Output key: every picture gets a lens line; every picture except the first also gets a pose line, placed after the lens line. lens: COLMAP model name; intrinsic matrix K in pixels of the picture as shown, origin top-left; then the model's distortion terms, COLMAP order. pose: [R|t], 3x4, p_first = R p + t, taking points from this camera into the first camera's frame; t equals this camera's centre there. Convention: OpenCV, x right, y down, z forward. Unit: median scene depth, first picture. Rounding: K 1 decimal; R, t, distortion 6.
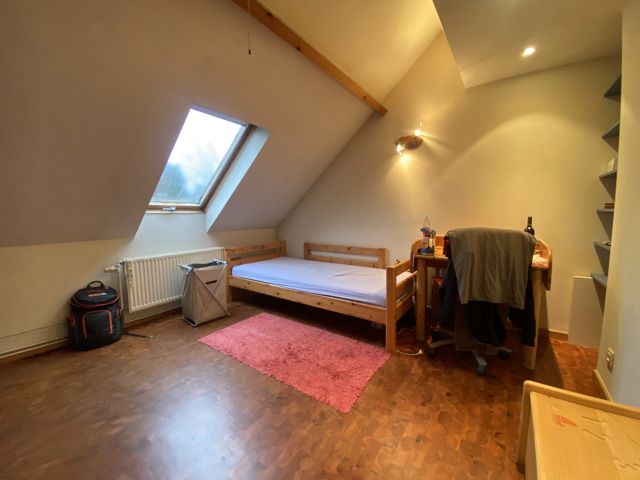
lens RADIAL K [[262.3, 0, 322.6], [0, 262.3, 238.9], [0, 0, 1]] dist [-0.013978, -0.002668]
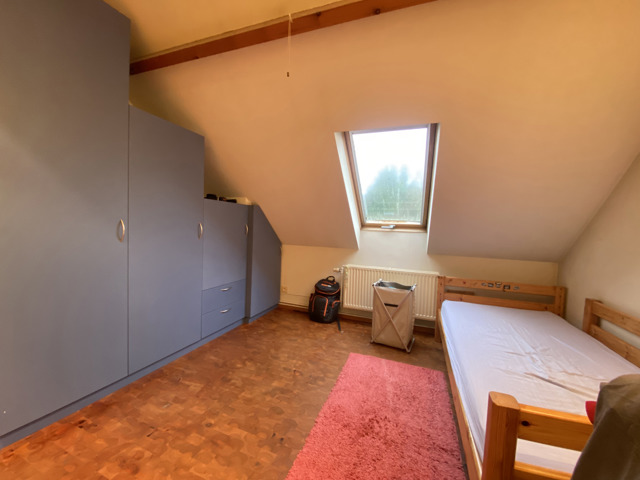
lens RADIAL K [[262.3, 0, 321.8], [0, 262.3, 239.4], [0, 0, 1]] dist [-0.013978, -0.002668]
pose [[0.243674, 0.075674, -0.966900, 0.424813], [-0.131960, 0.990267, 0.044247, -0.082318], [0.960838, 0.116810, 0.251289, 0.520306]]
